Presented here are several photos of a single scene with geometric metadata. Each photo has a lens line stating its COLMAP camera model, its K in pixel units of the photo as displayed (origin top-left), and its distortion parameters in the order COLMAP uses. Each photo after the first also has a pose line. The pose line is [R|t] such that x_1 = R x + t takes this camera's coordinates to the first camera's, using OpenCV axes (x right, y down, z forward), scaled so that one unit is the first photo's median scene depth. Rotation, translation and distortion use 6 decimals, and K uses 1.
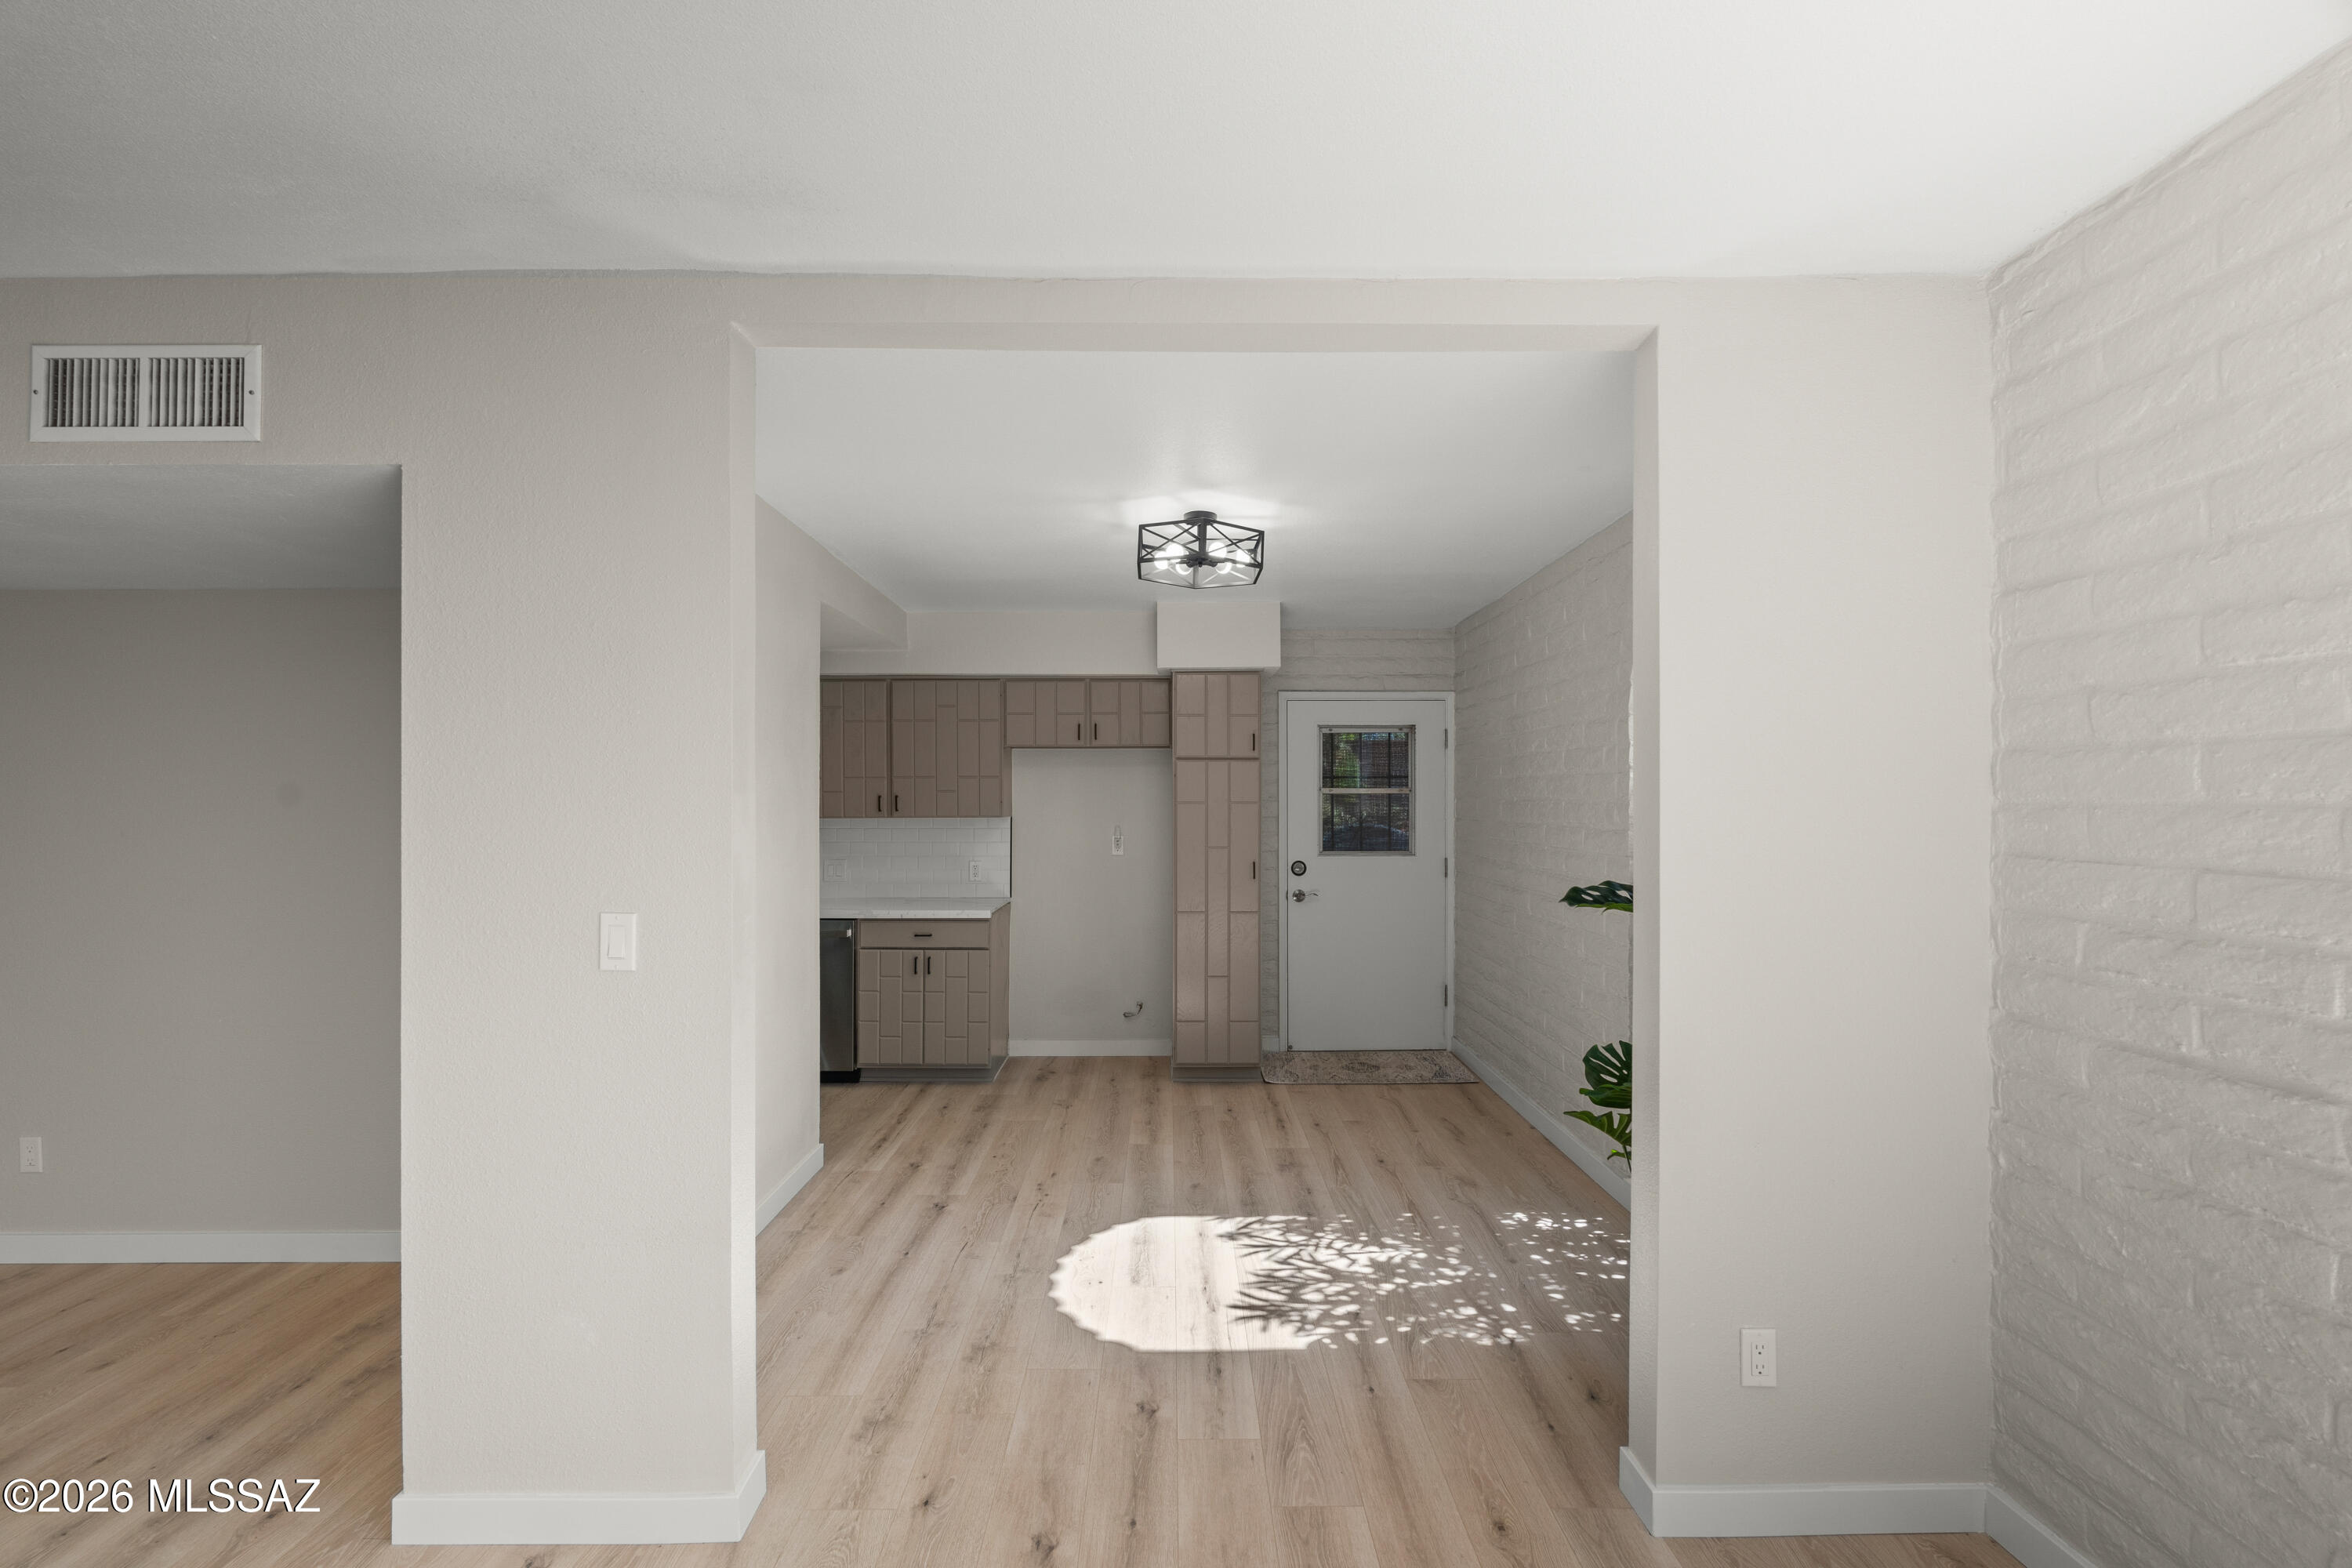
lens RADIAL K [[1036.2, 0, 1167.5], [0, 1036.2, 787.5], [0, 0, 1]] dist [-0.001109, -0.000313]
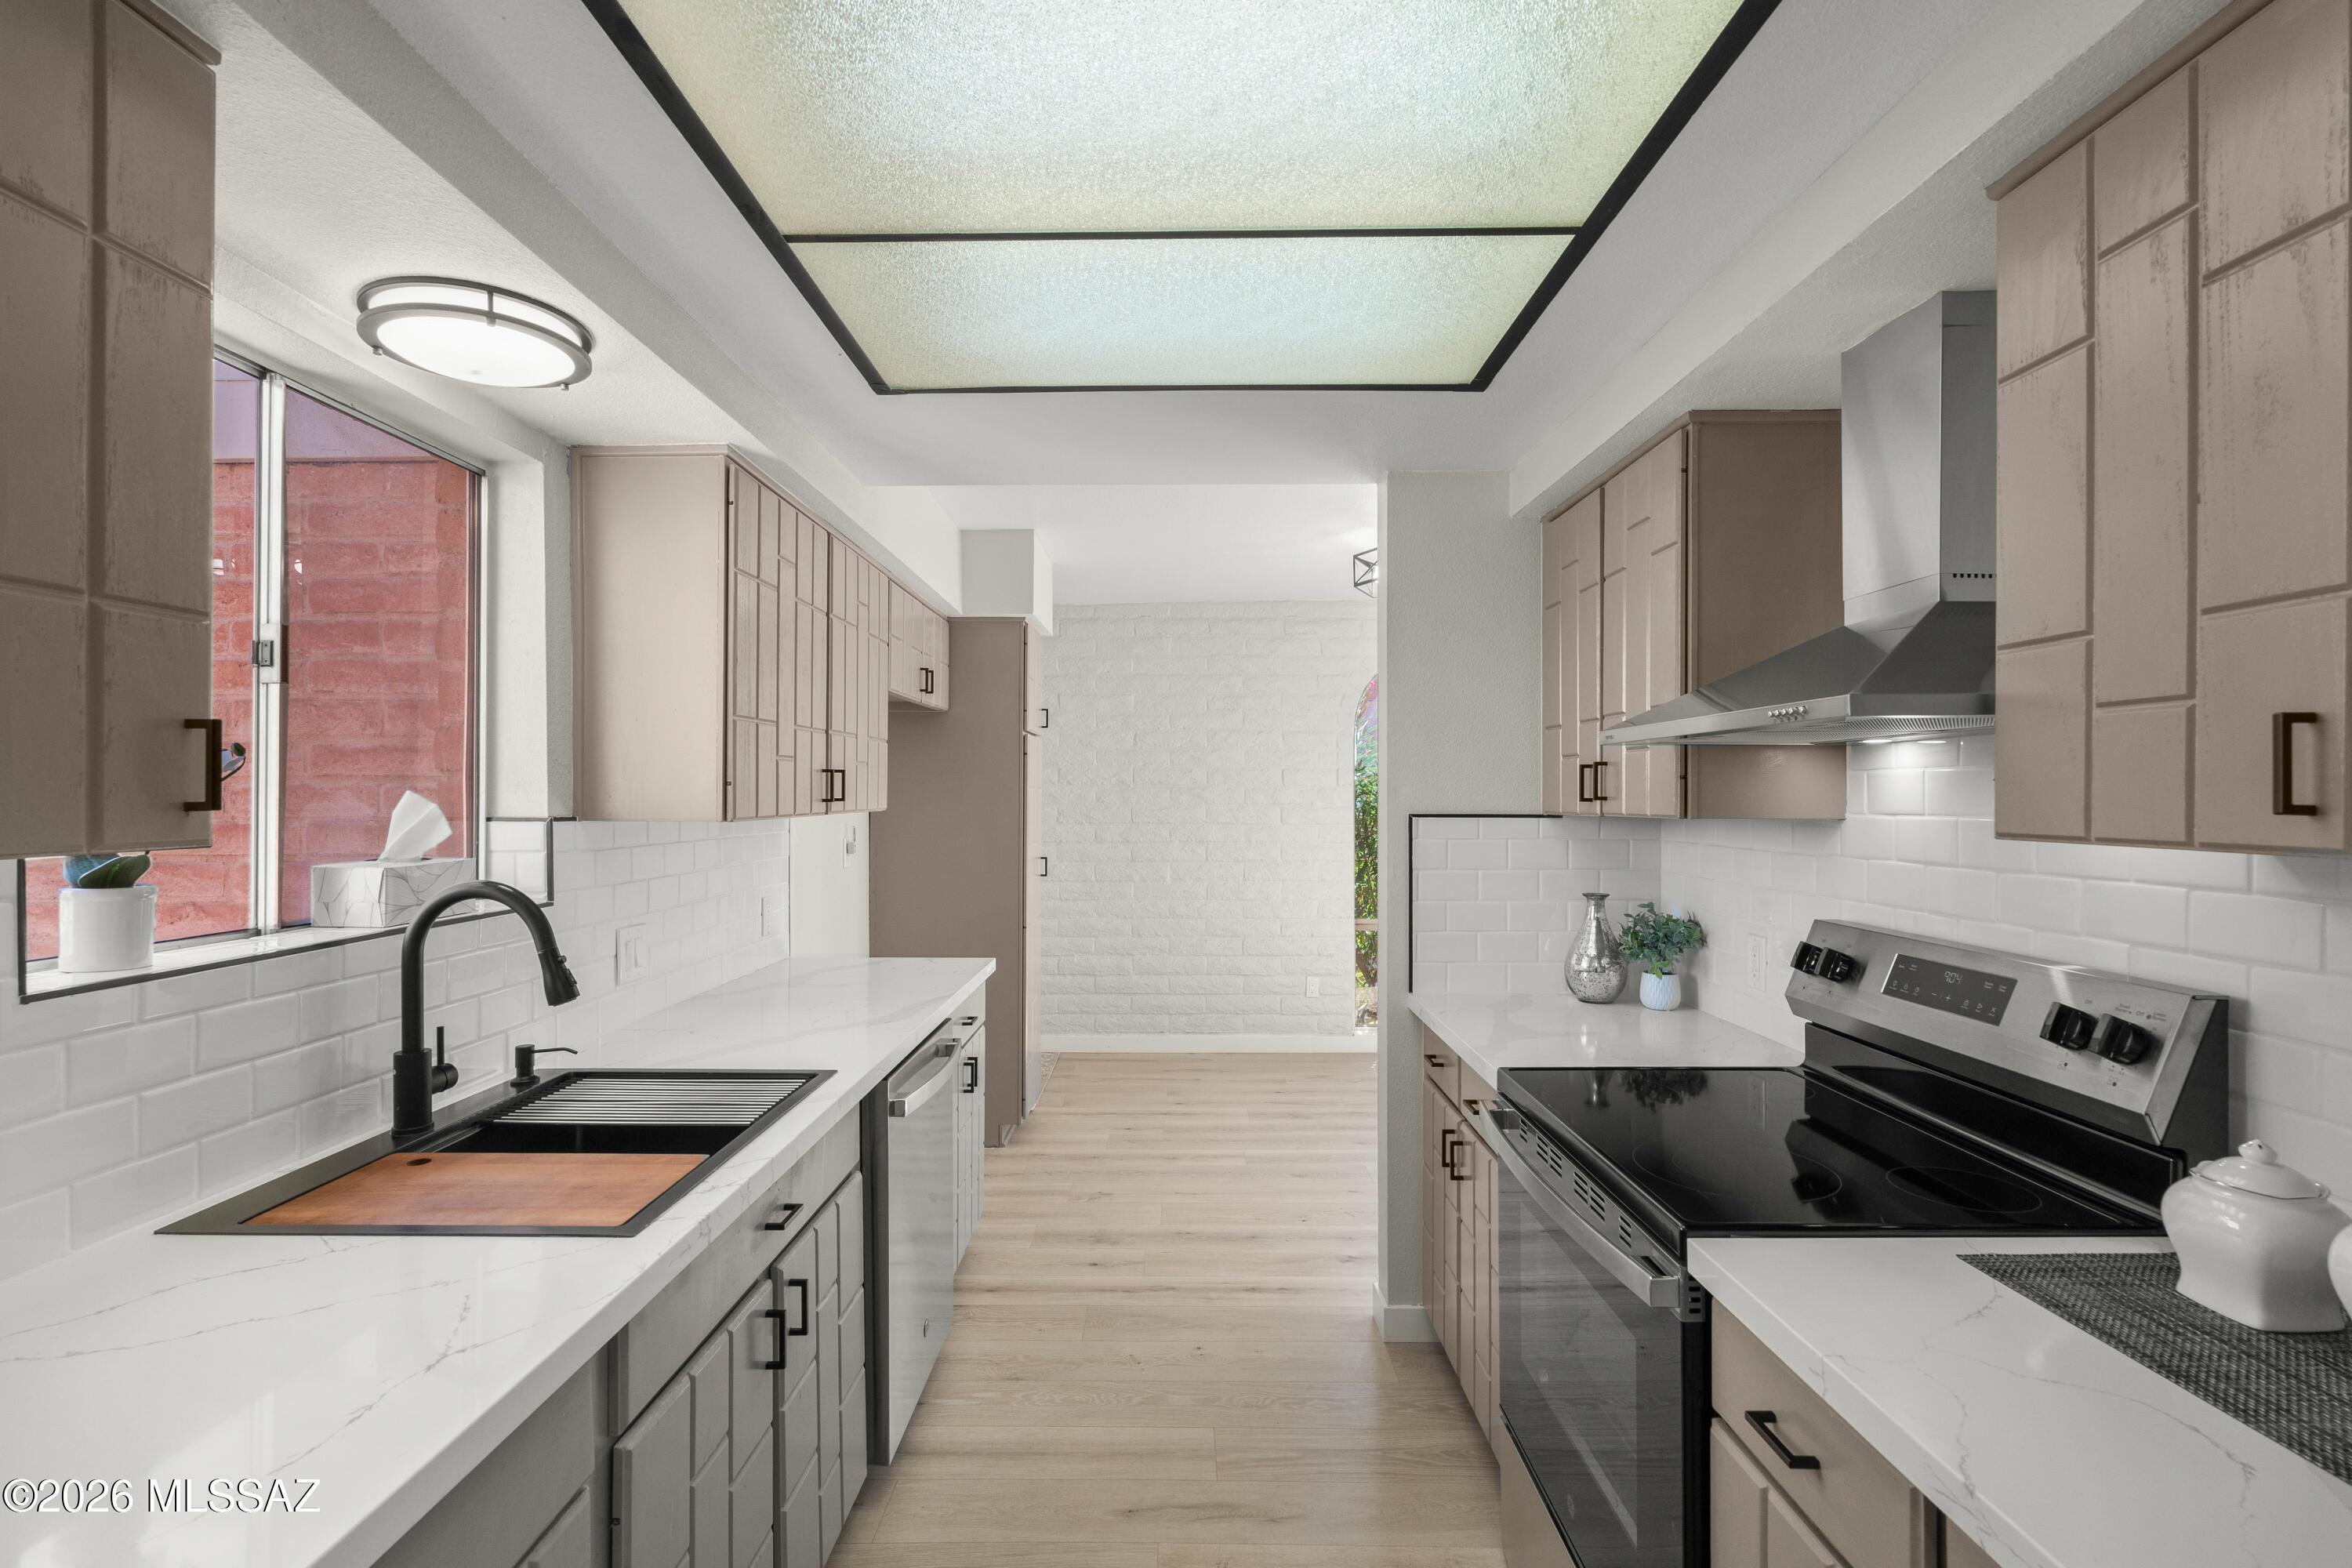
lens RADIAL K [[1090.9, 0, 1172.5], [0, 1090.9, 793.1], [0, 0, 1]] dist [-0.001937, 0.000318]
pose [[0.008716, 0.002484, 0.999959, -0.987980], [-0.007386, 0.999970, -0.002420, 0.023503], [-0.999935, -0.007365, 0.008734, 1.060559]]
